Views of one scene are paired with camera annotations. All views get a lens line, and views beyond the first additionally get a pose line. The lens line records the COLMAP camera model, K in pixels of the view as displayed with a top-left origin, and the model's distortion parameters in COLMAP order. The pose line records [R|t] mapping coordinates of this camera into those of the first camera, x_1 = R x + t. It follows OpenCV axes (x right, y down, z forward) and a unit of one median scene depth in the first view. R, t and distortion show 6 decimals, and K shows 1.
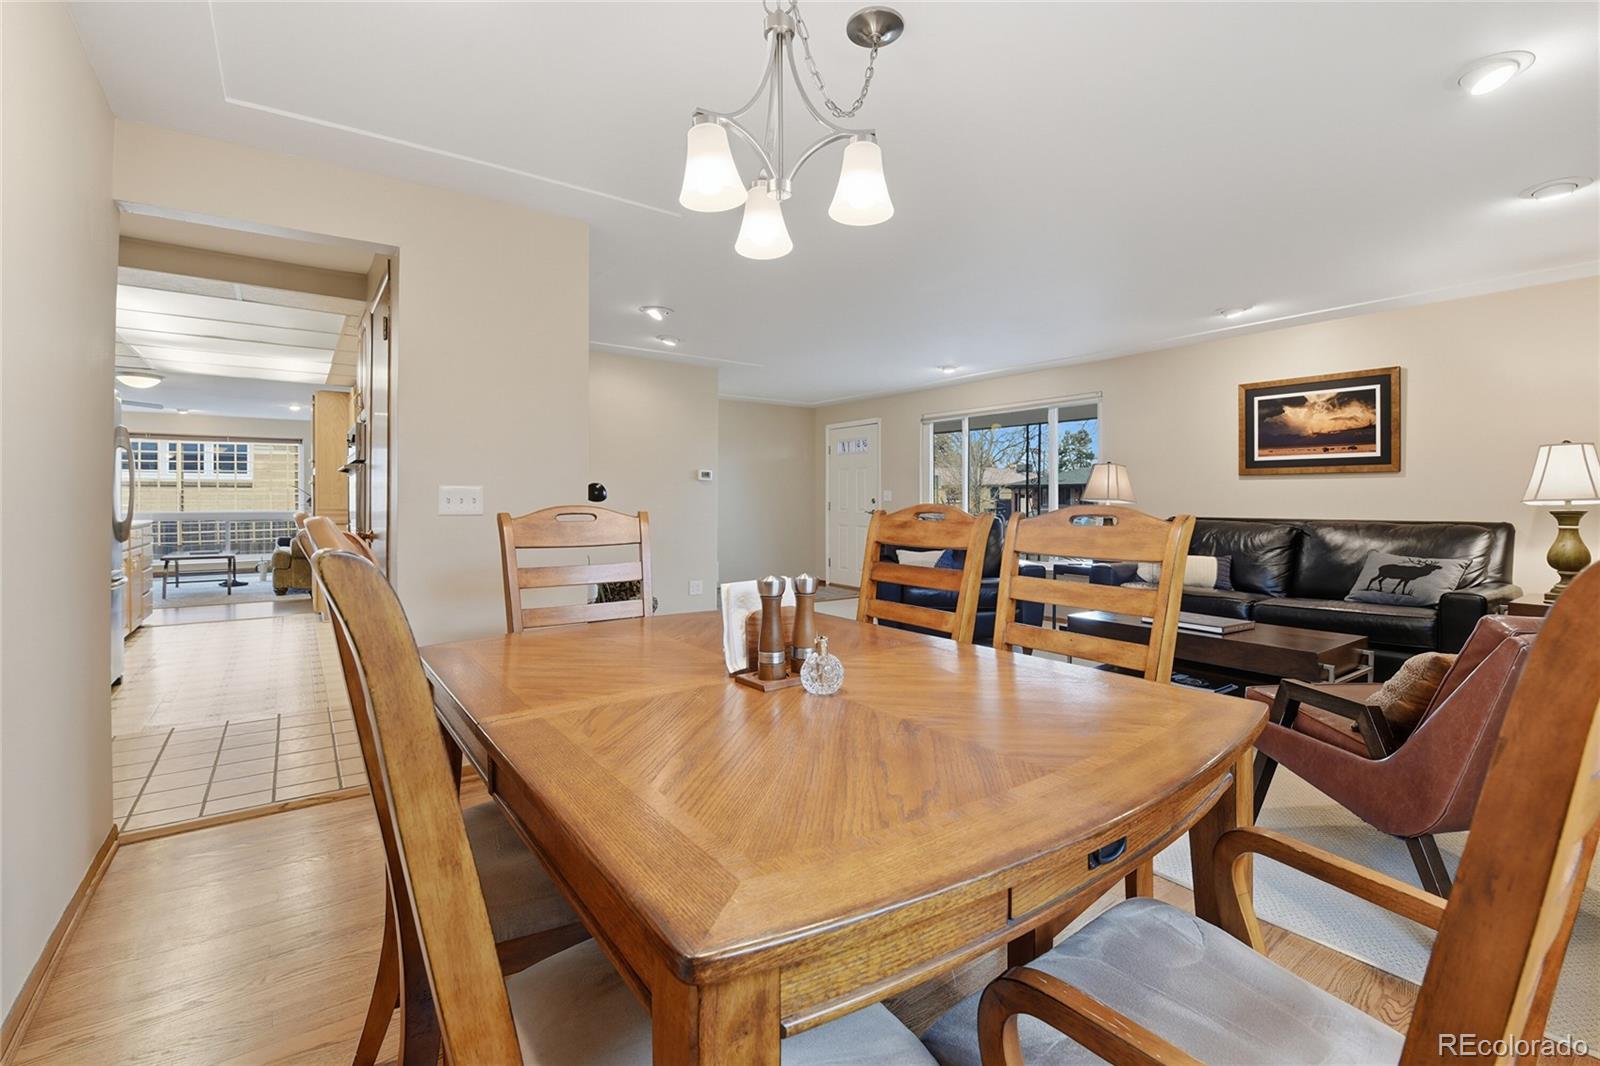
lens RADIAL K [[712.5, 0, 797.3], [0, 712.5, 505.8], [0, 0, 1]] dist [-0.004271, -0.007366]
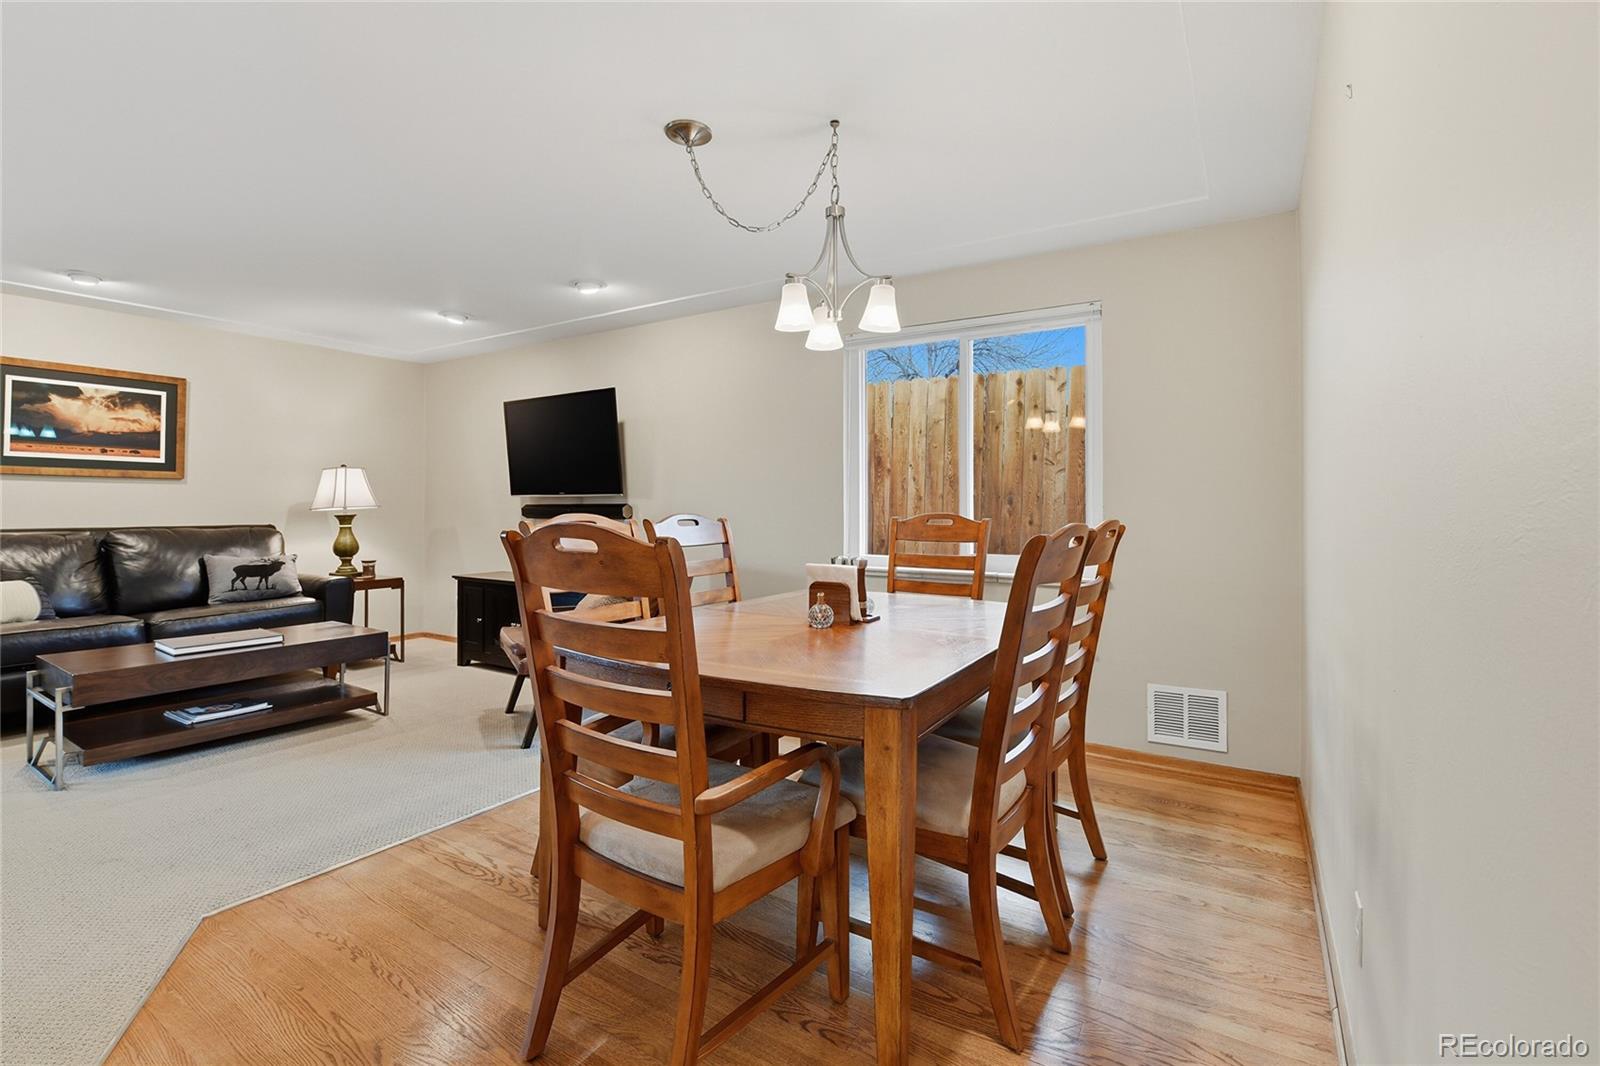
lens RADIAL K [[712.5, 0, 797.3], [0, 712.5, 505.8], [0, 0, 1]] dist [-0.004271, -0.007366]
pose [[-0.357811, -0.003431, 0.933788, -0.441136], [-0.000534, 0.999994, 0.003469, -0.012246], [-0.933794, 0.000742, -0.357811, 0.510824]]
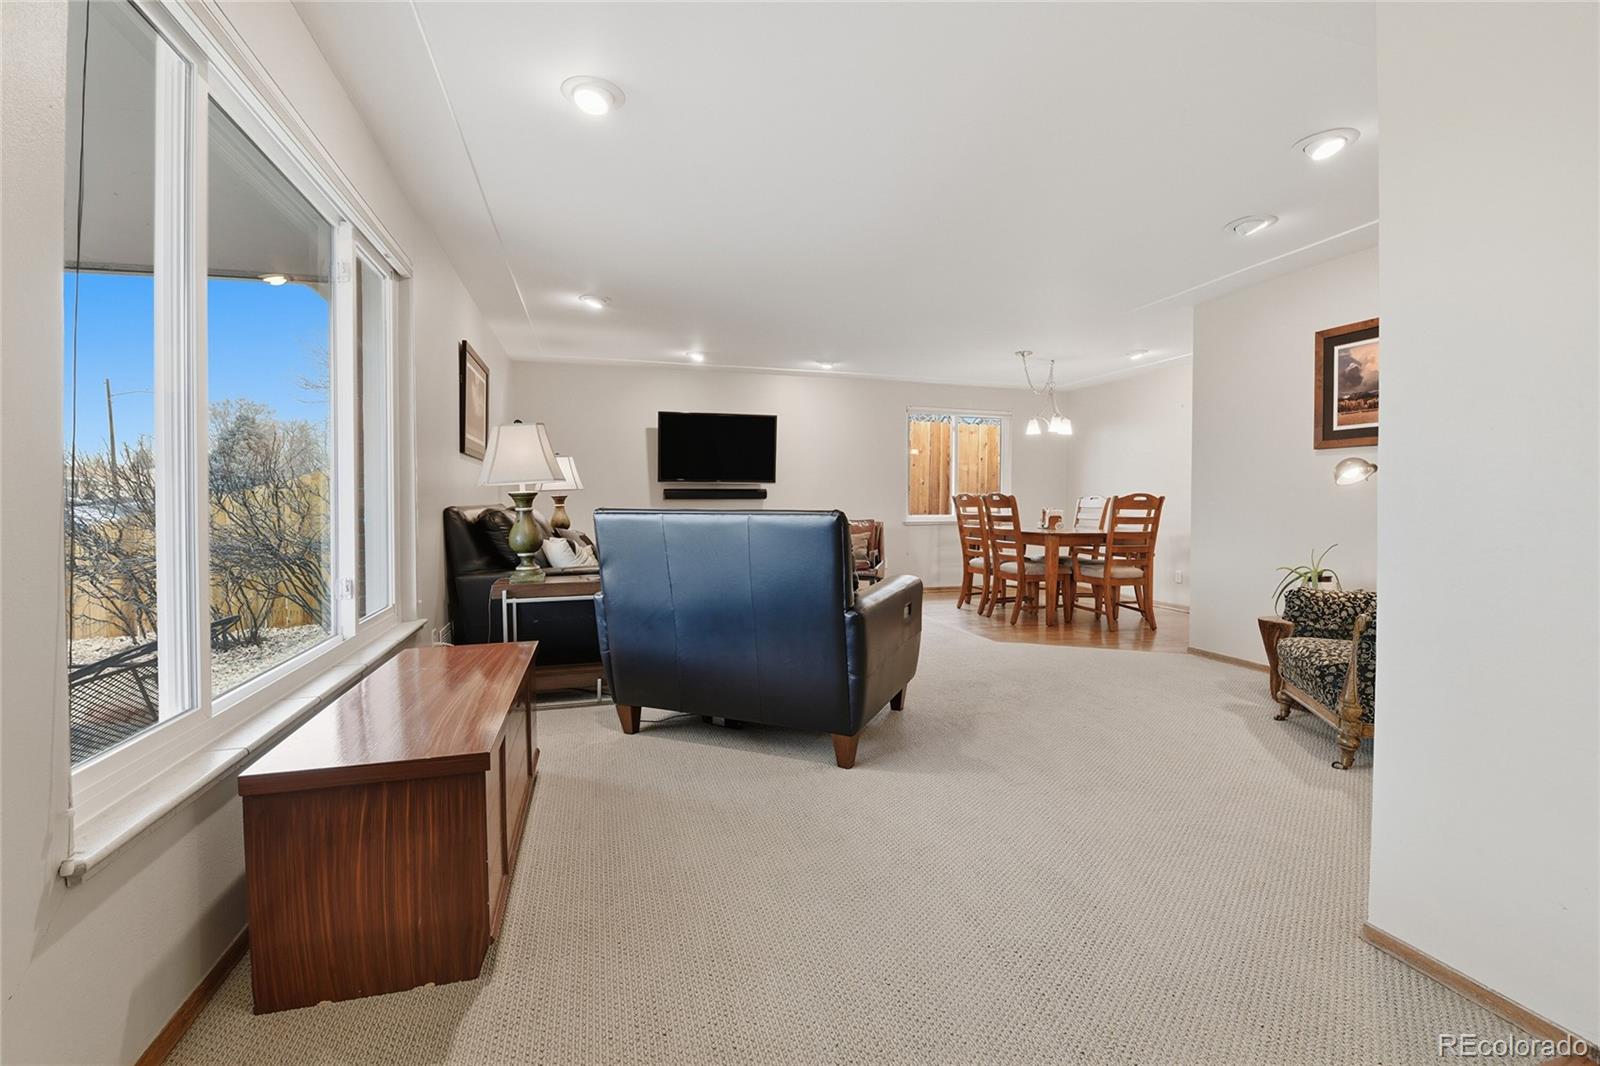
lens RADIAL K [[712.5, 0, 797.3], [0, 712.5, 505.8], [0, 0, 1]] dist [-0.004271, -0.007366]
pose [[-0.934252, -0.008991, 0.356501, -0.024046], [-0.004952, 0.999913, 0.012241, 0.006018], [-0.356580, 0.009671, -0.934215, 1.835921]]
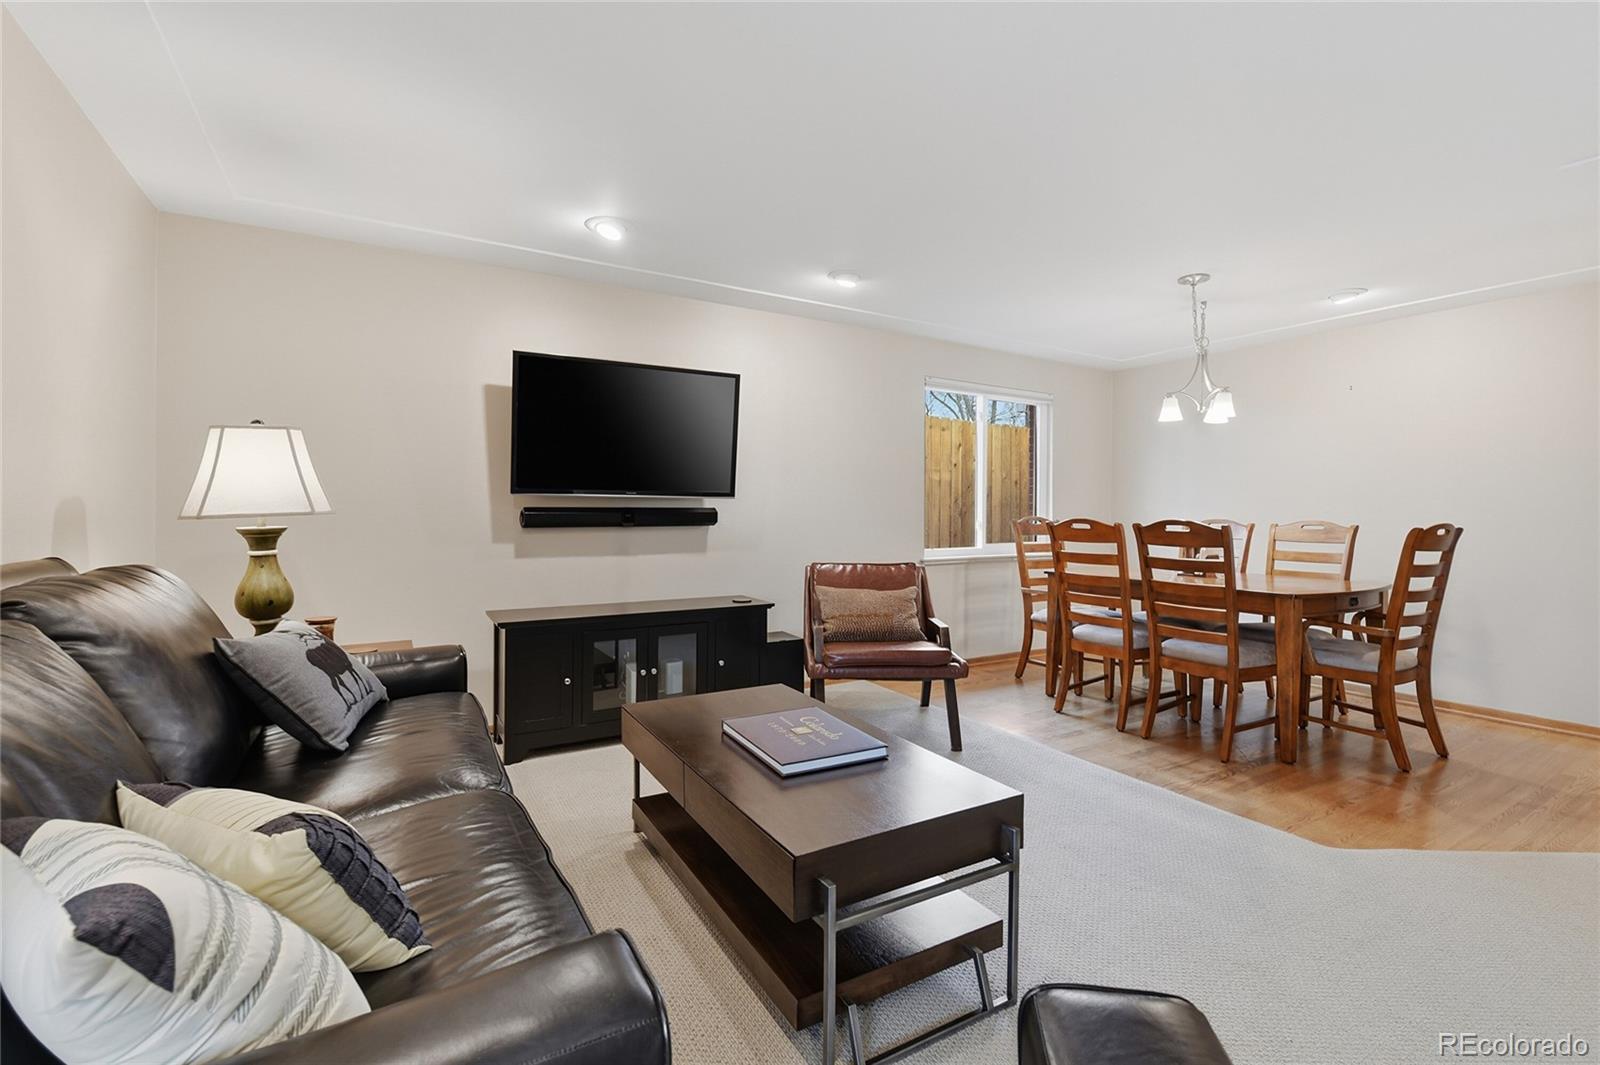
lens RADIAL K [[712.5, 0, 800.0], [0, 712.5, 532.5], [0, 0, 1]] dist [-0.003312, -0.009294]
pose [[-0.993632, -0.012054, 0.112026, 0.403930], [-0.008287, 0.999386, 0.034032, -0.012016], [-0.112367, 0.032887, -0.993122, 1.242902]]
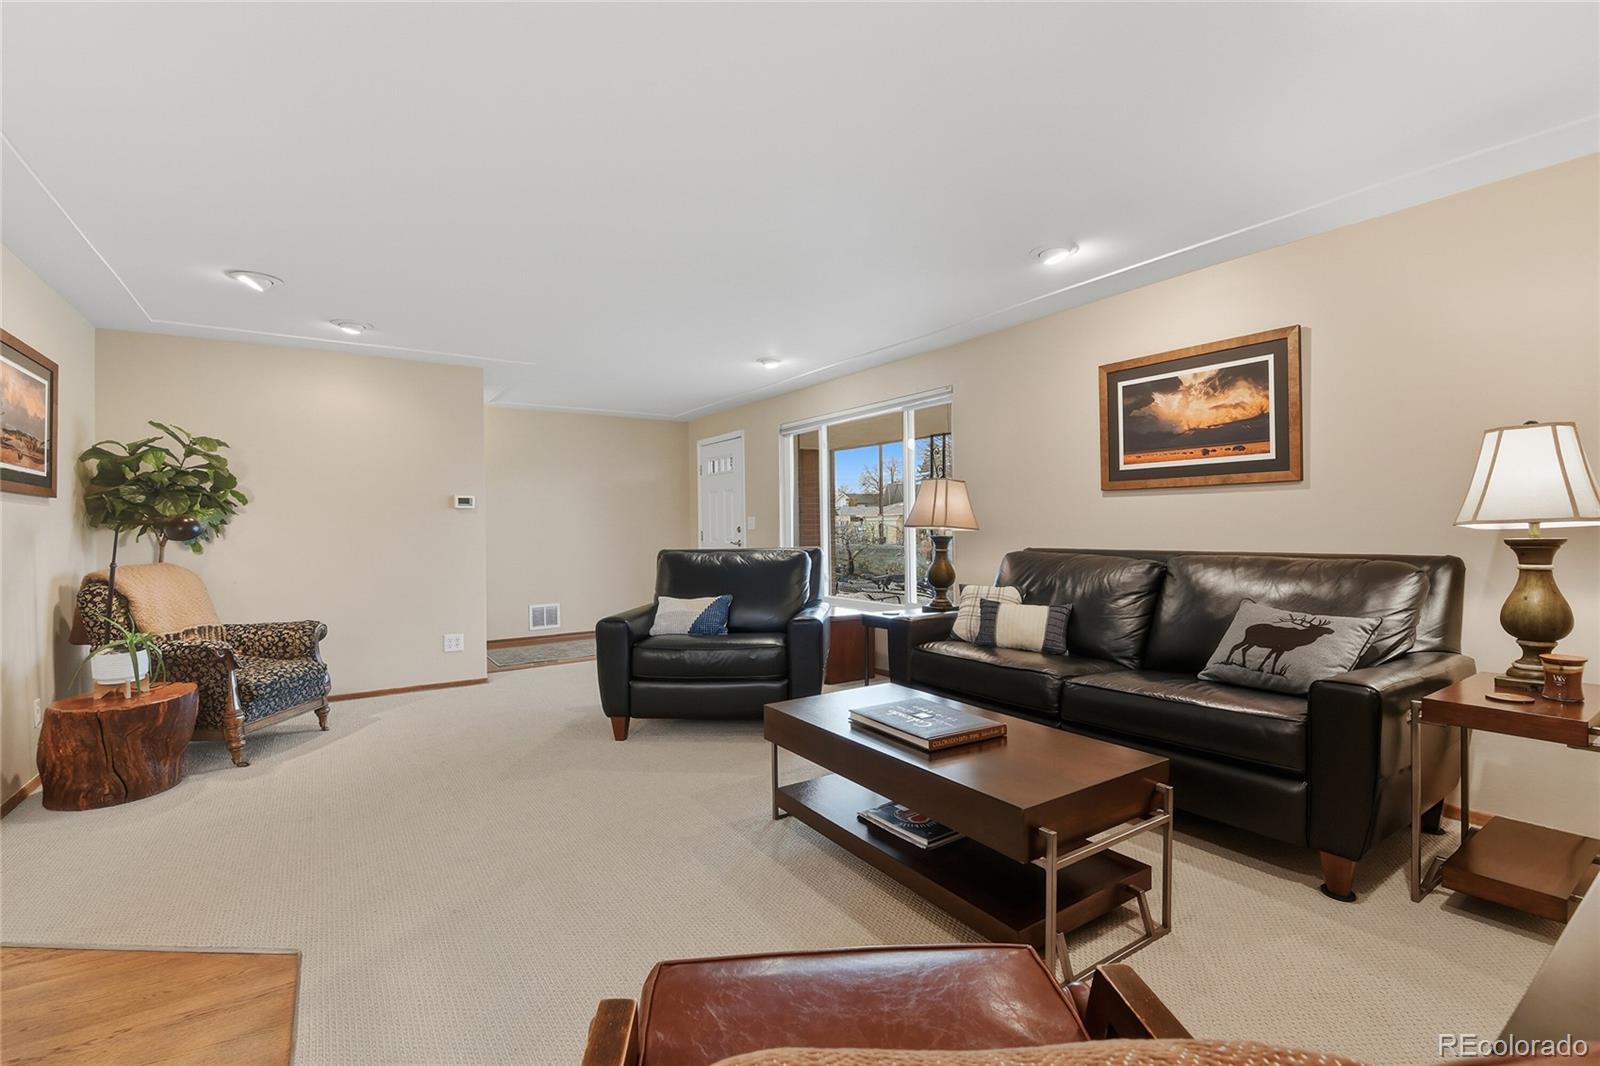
lens RADIAL K [[712.5, 0, 800.0], [0, 712.5, 533.0], [0, 0, 1]] dist [-0.003312, -0.009294]
pose [[0.999121, -0.013097, -0.039820, 0.387487], [0.013170, 0.999912, 0.001571, -0.005572], [0.039796, -0.002094, 0.999206, 0.294099]]
